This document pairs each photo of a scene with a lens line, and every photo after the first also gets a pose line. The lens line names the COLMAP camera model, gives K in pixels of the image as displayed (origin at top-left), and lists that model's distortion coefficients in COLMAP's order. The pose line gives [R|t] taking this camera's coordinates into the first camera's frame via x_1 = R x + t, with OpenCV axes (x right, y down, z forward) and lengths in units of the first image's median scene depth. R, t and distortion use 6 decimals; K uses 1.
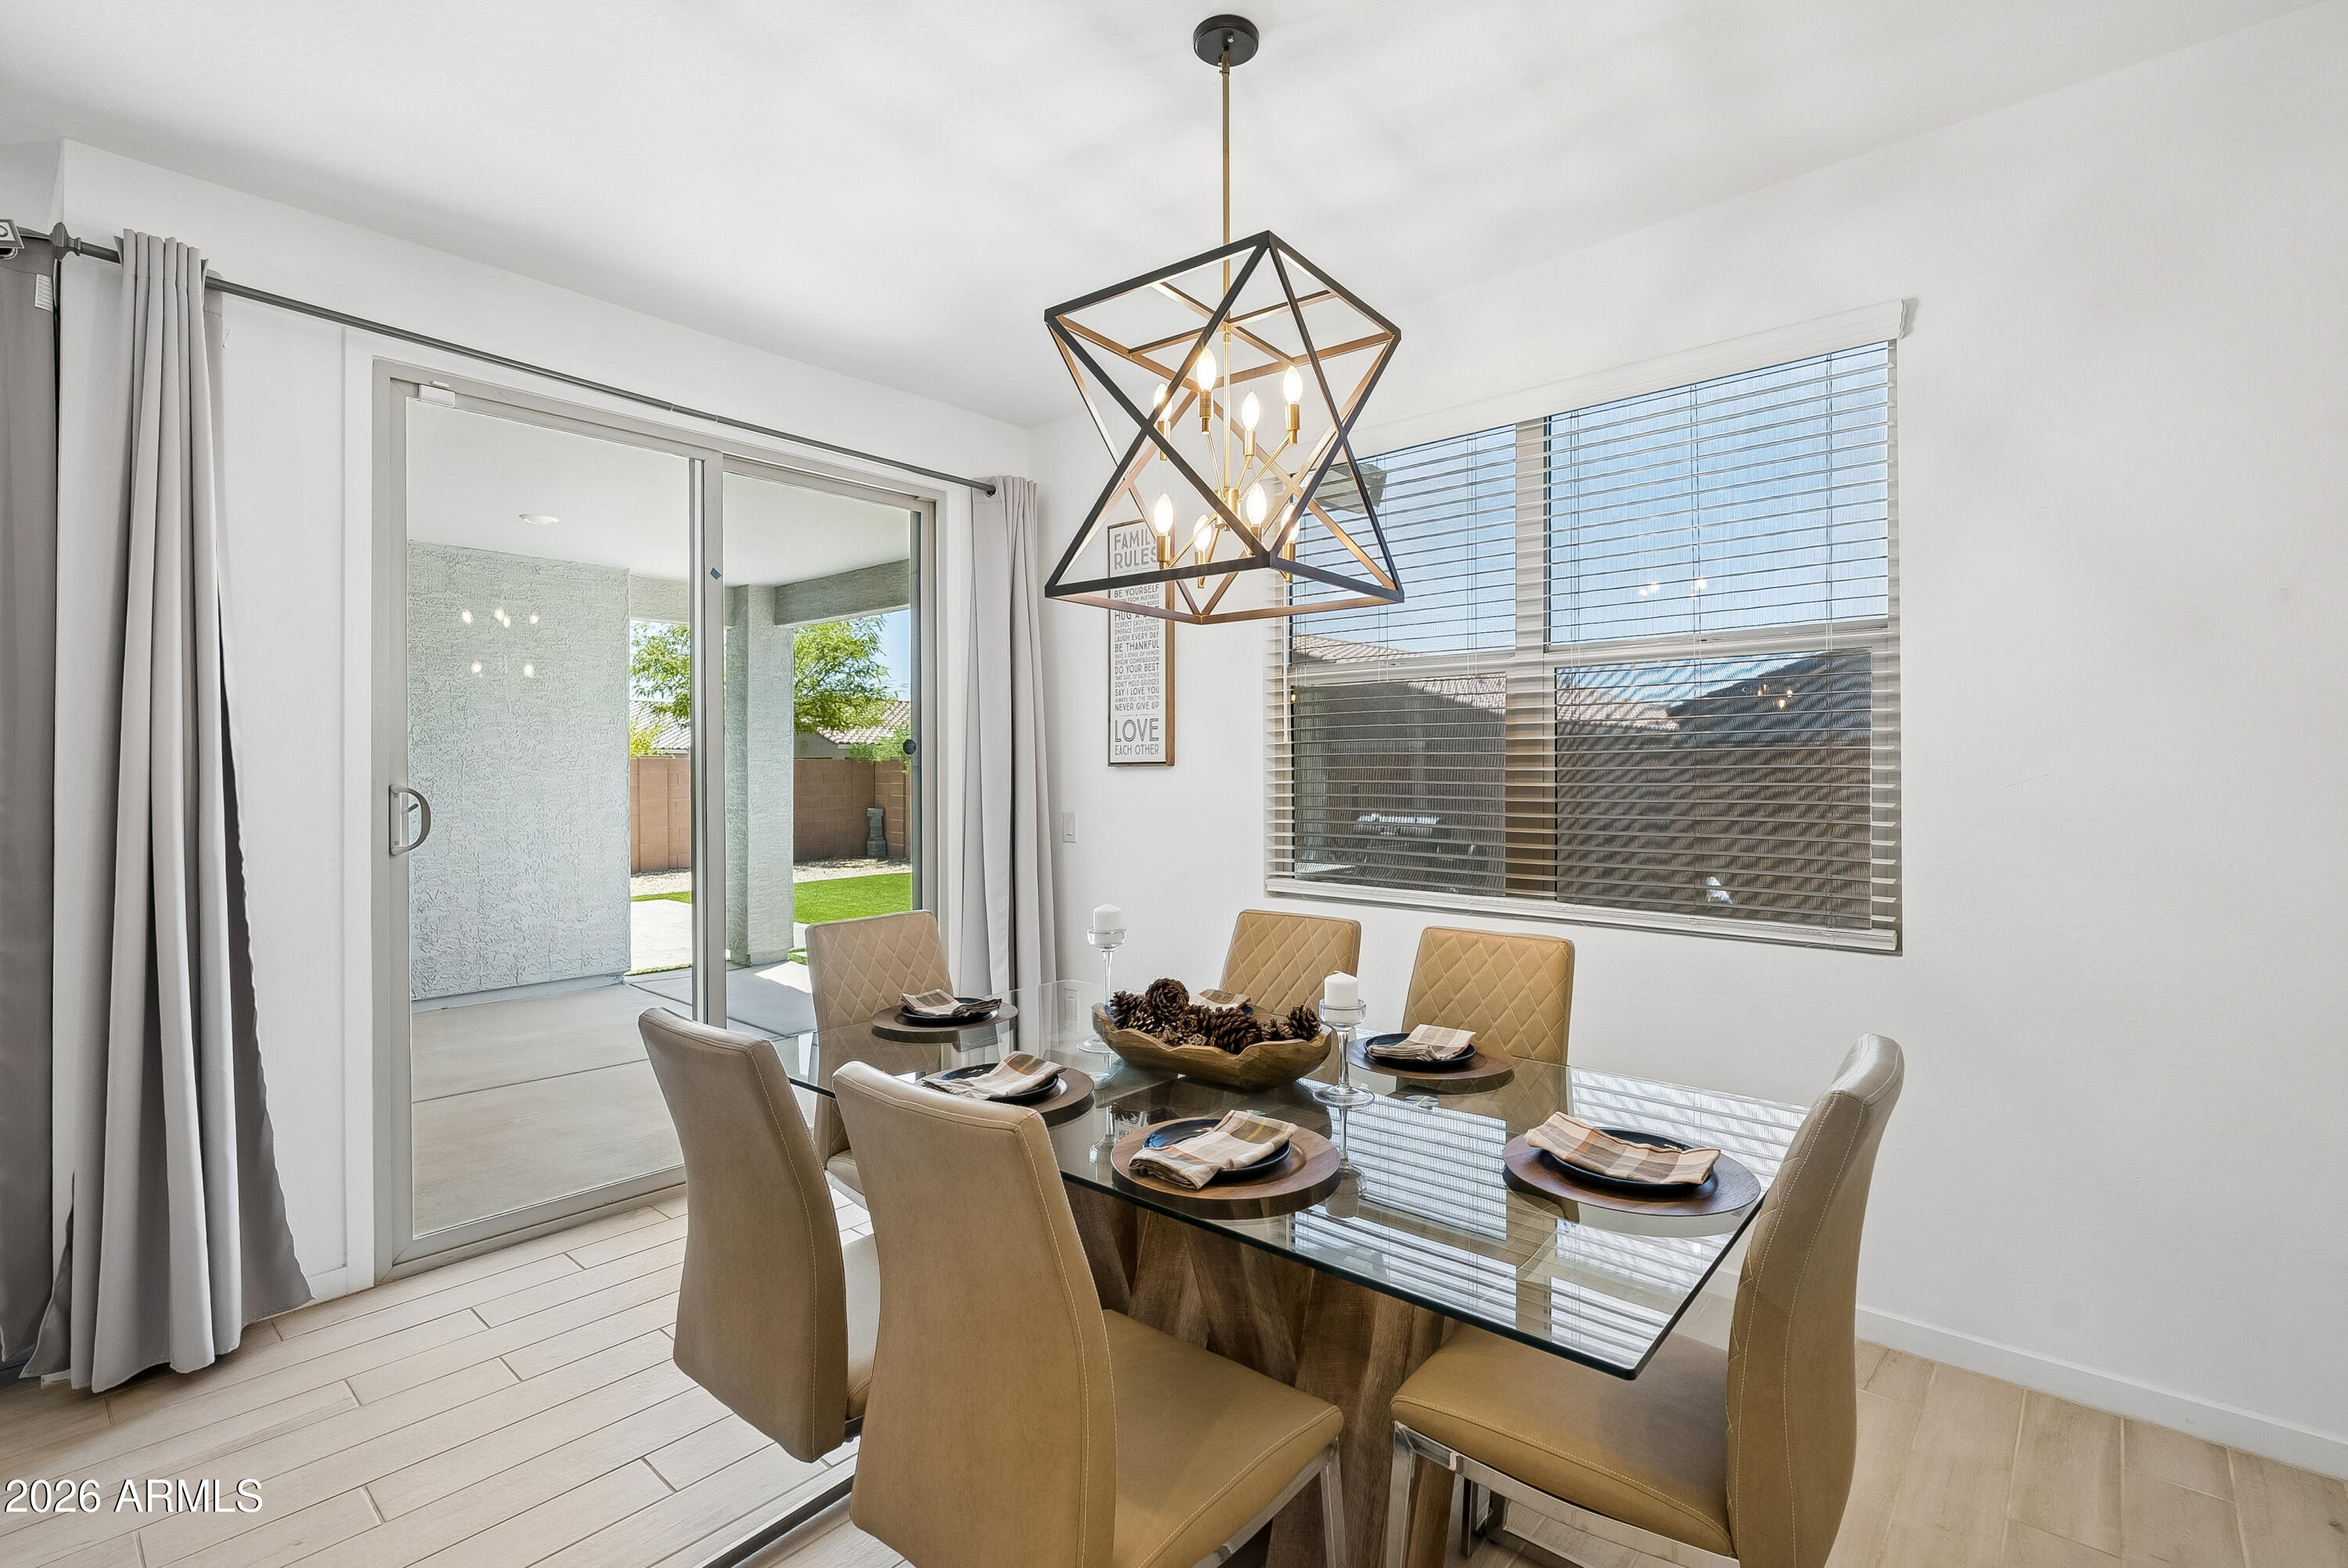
lens RADIAL K [[1077.3, 0, 1180.3], [0, 1077.3, 771.3], [0, 0, 1]] dist [-0.000939, -0.000258]
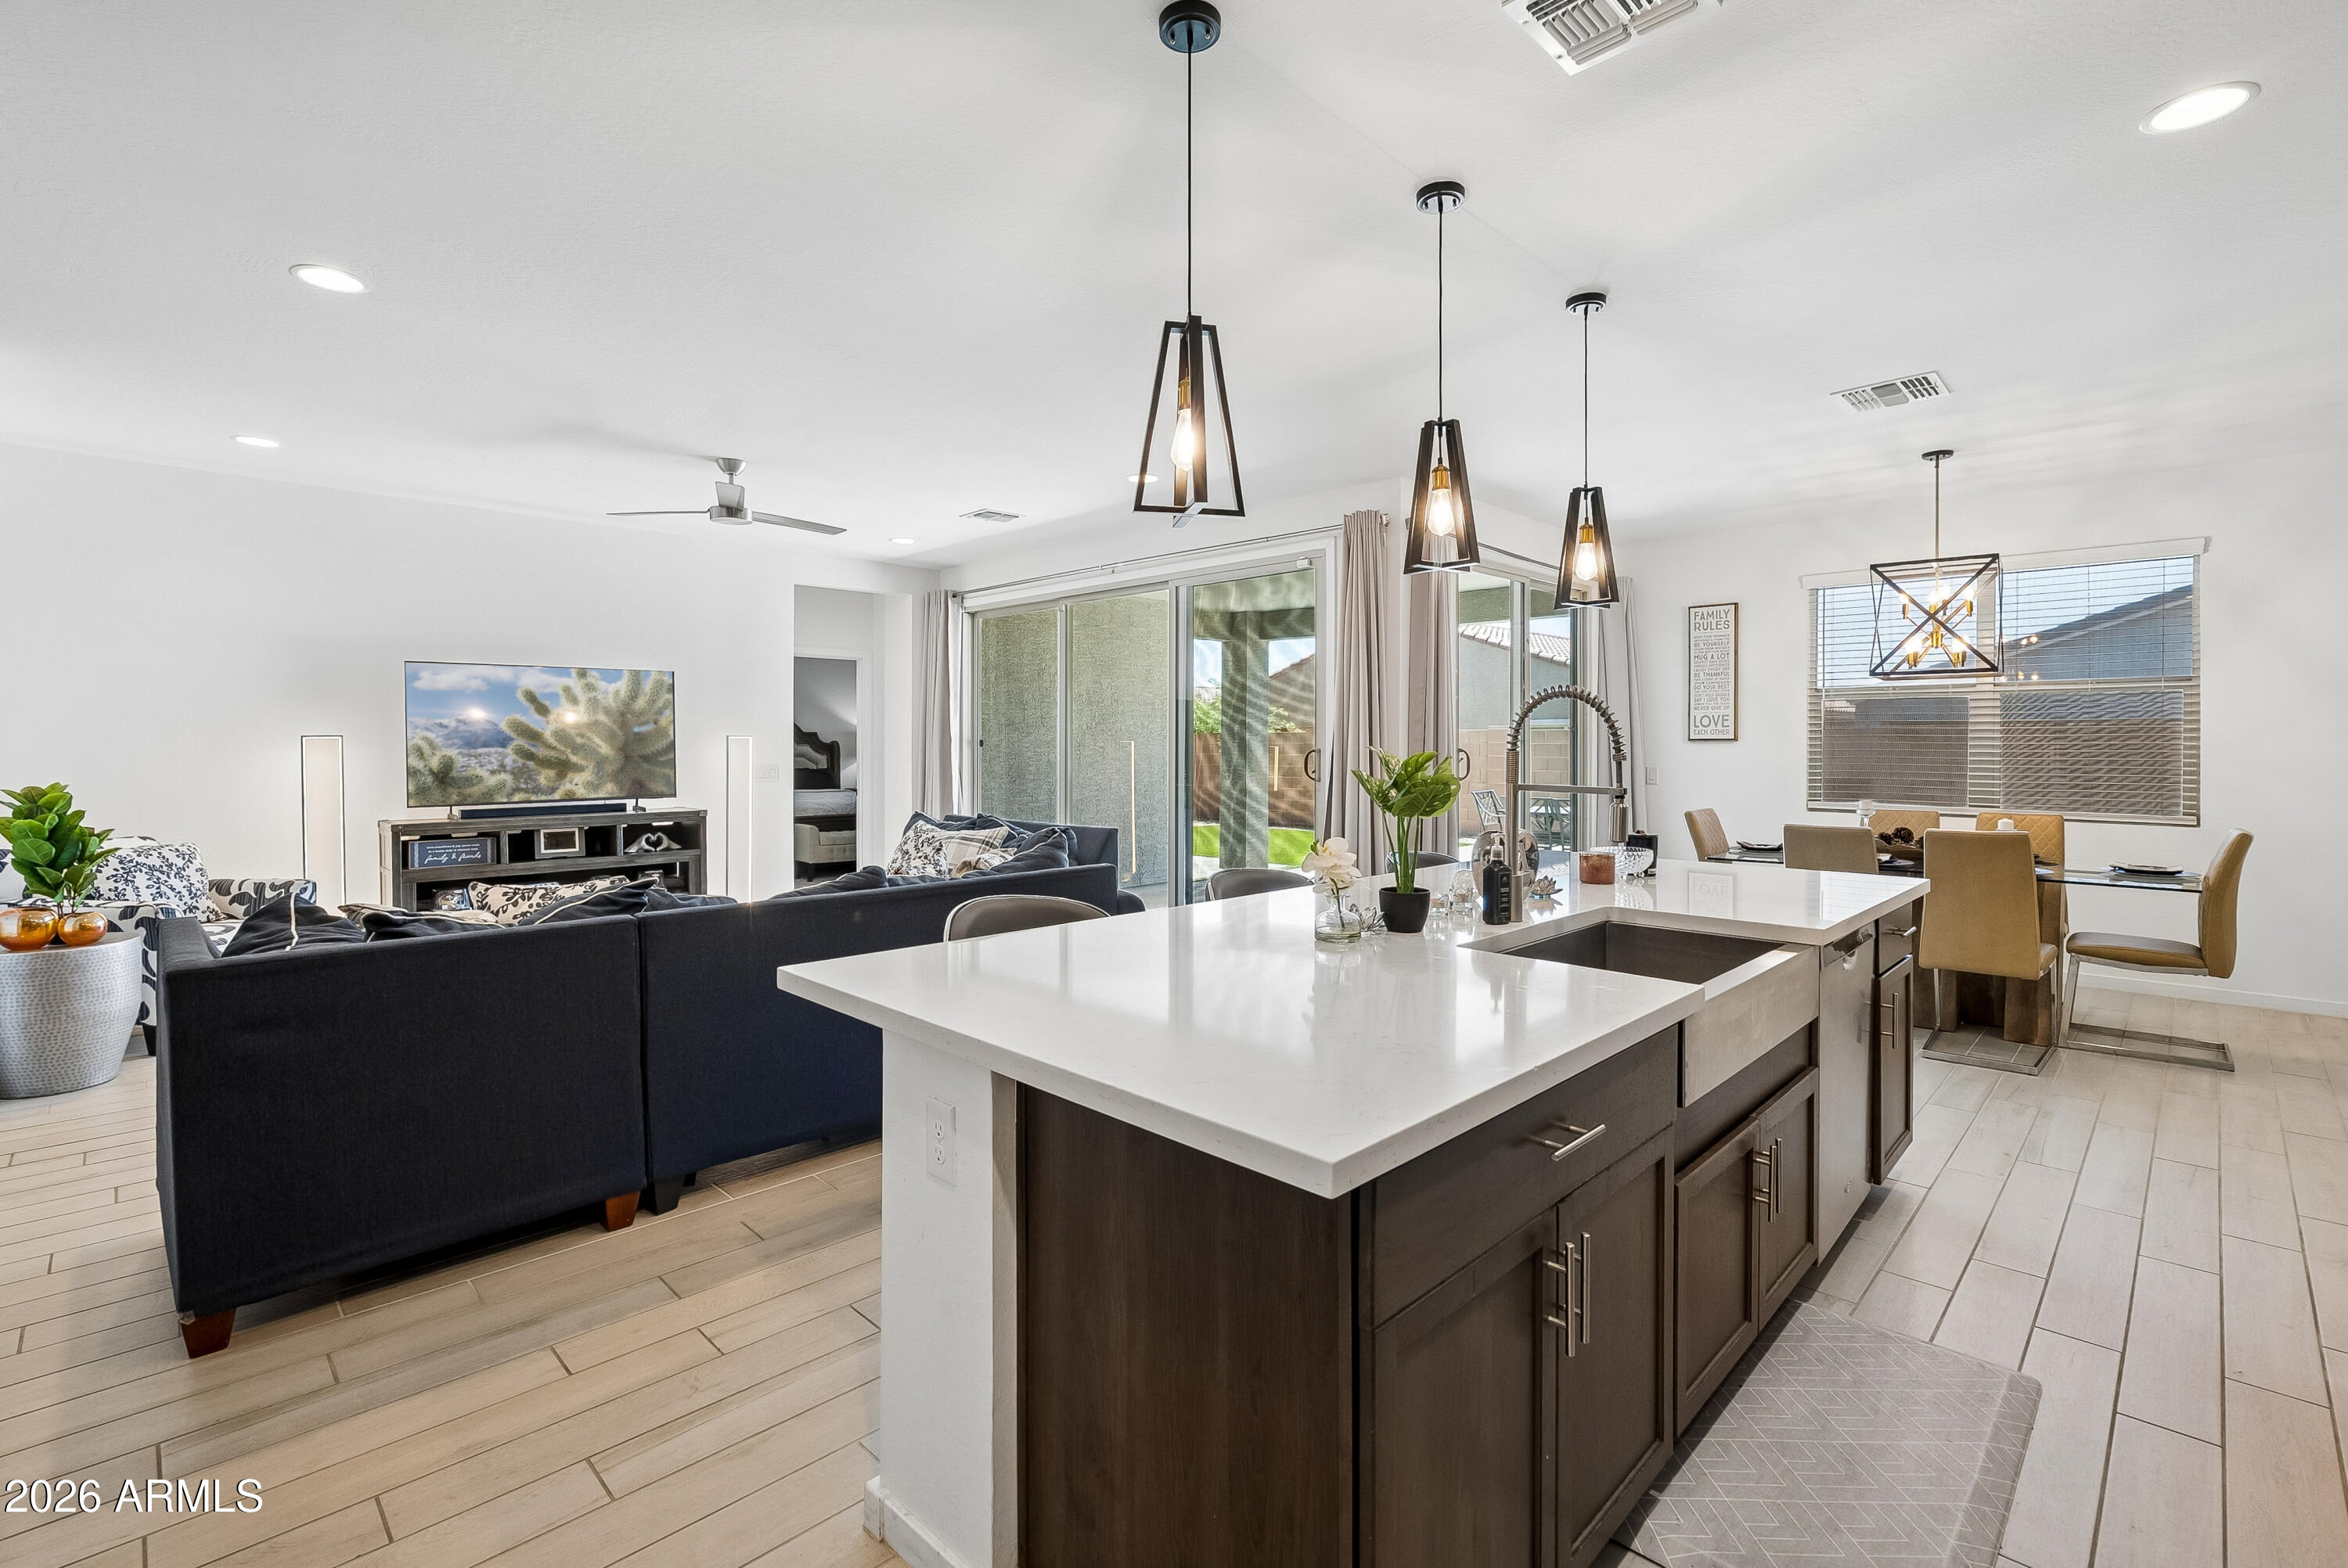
lens RADIAL K [[1049.6, 0, 1168.4], [0, 1049.6, 751.5], [0, 0, 1]] dist [-0.002732, -0.000742]
pose [[0.997037, 0.008226, -0.076484, -0.838329], [-0.007695, 0.999944, 0.007229, 0.007990], [0.076539, -0.006619, 0.997045, -0.859490]]
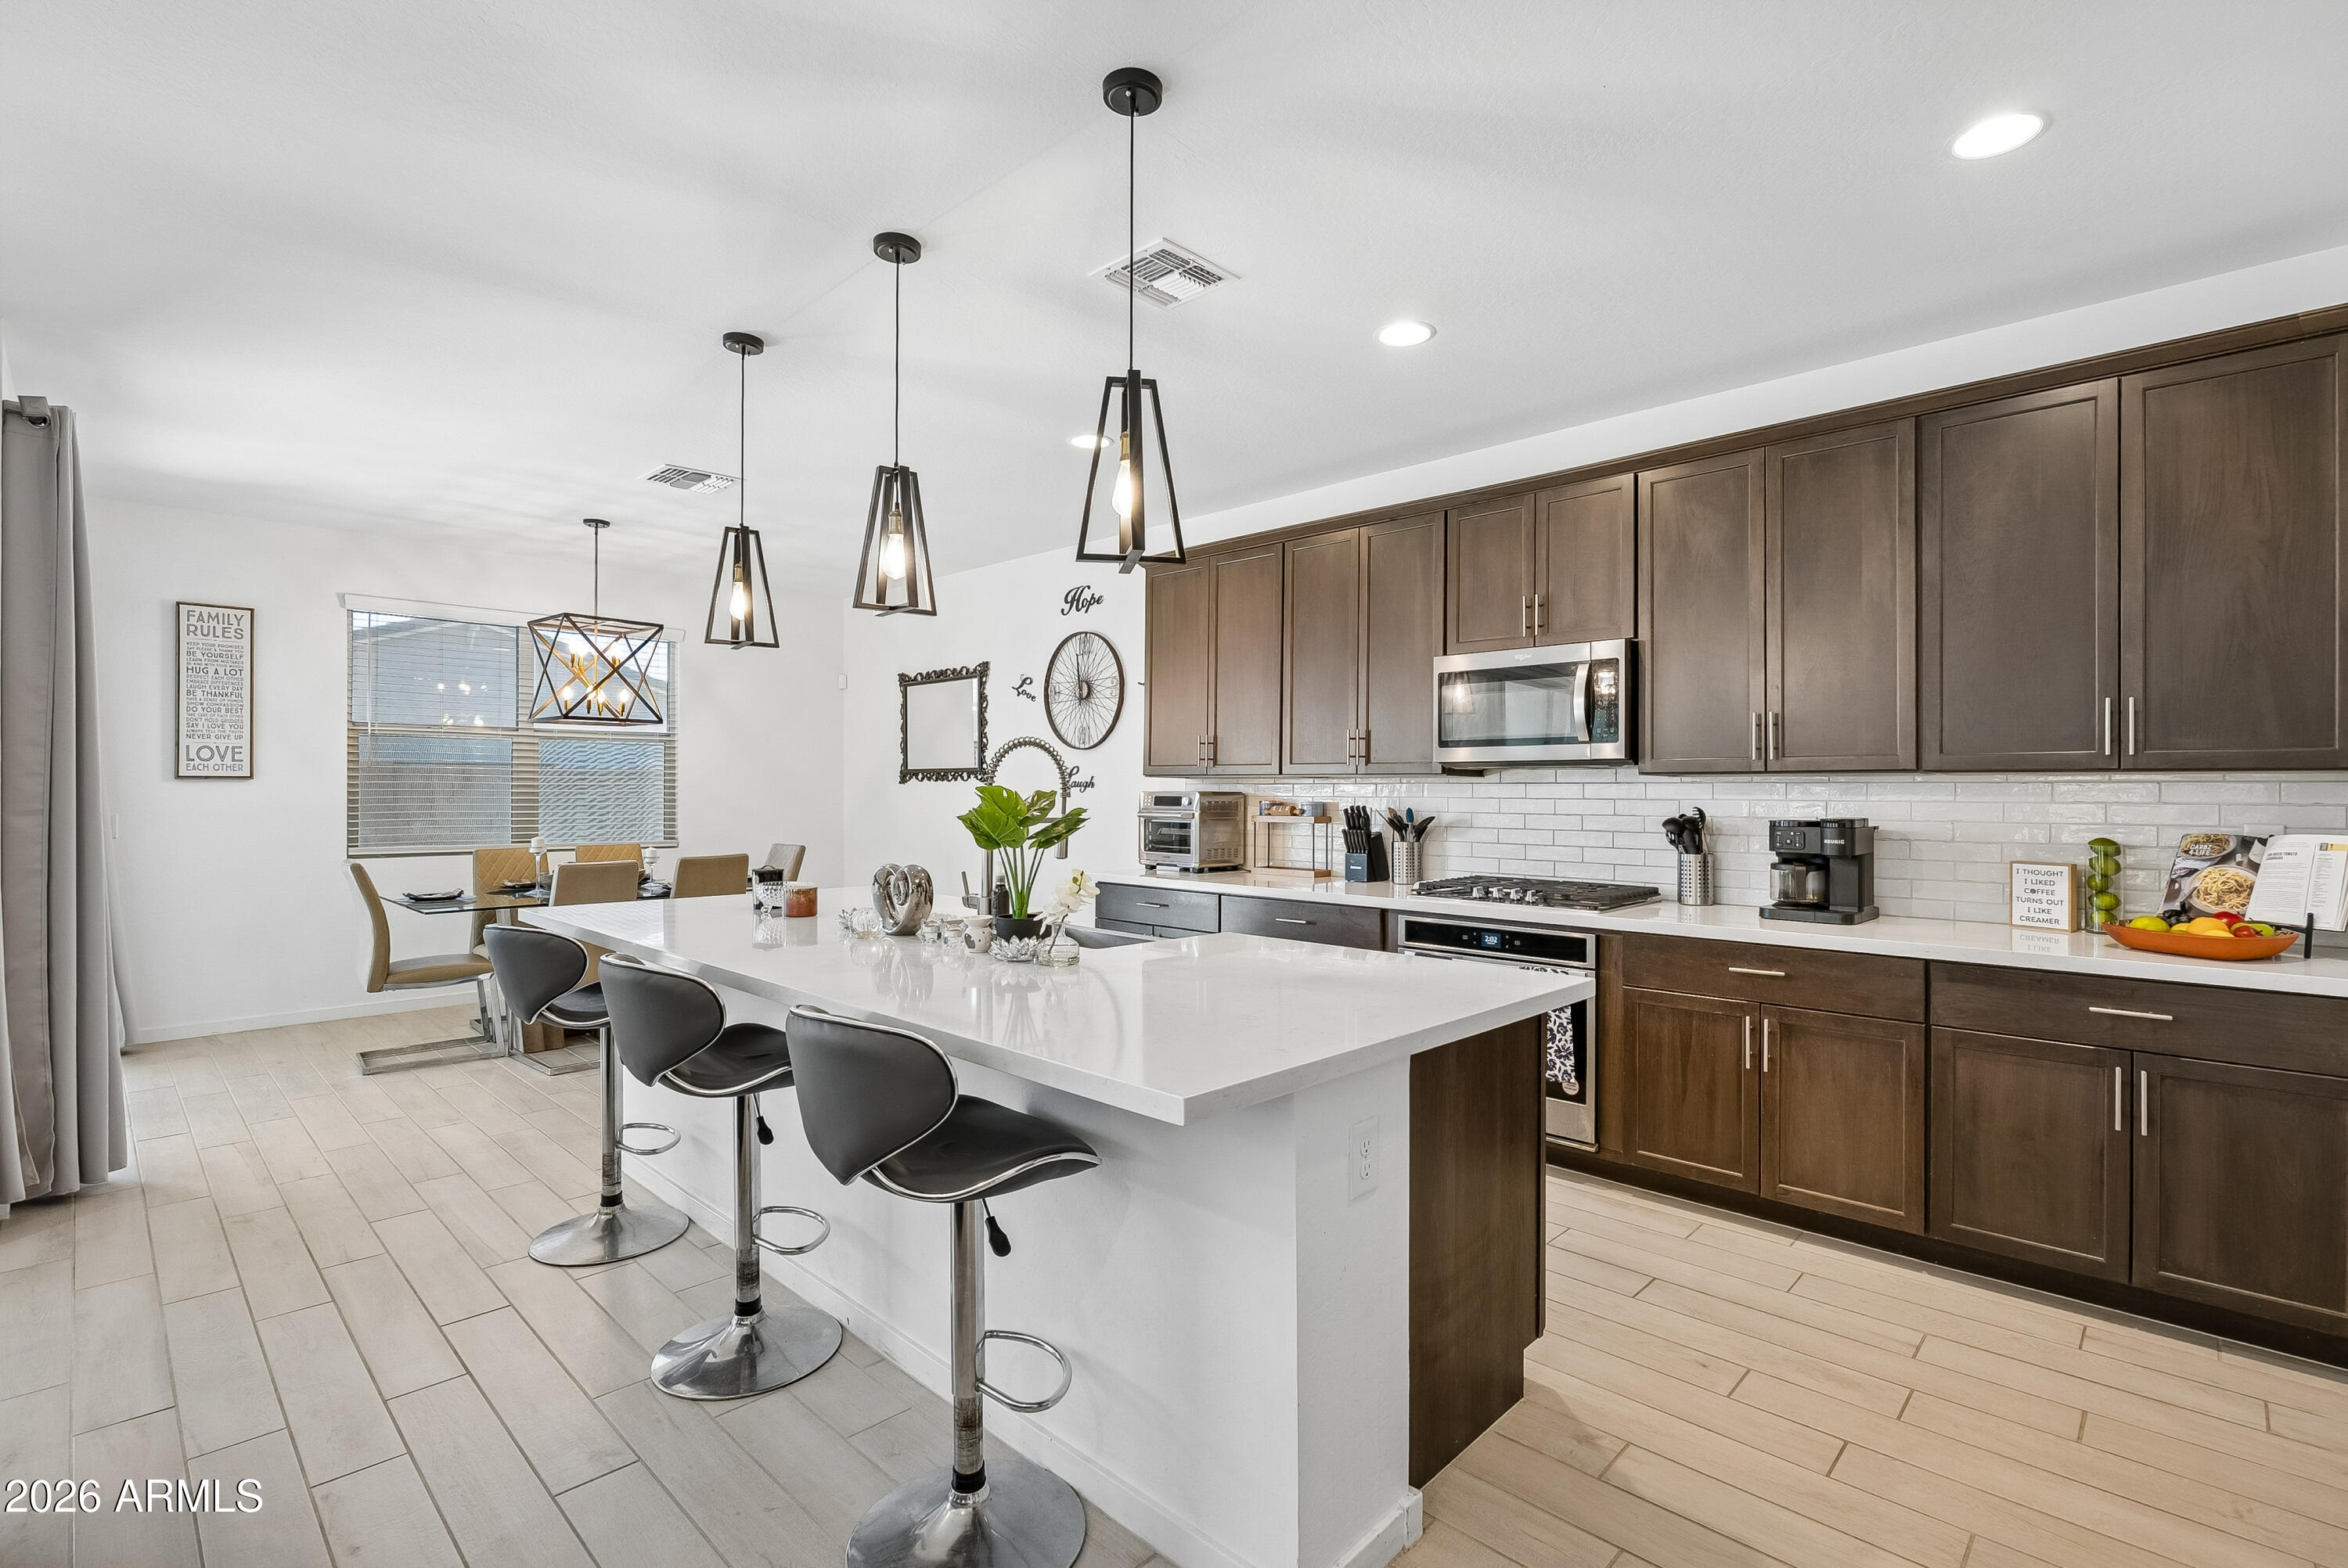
lens RADIAL K [[1074.6, 0, 1214.6], [0, 1074.6, 786.2], [0, 0, 1]] dist [-0.003129, -0.000404]
pose [[0.045799, 0.010160, 0.998899, -1.427980], [-0.002884, 0.999945, -0.010038, 0.015707], [-0.998947, -0.002422, 0.045825, -0.397432]]
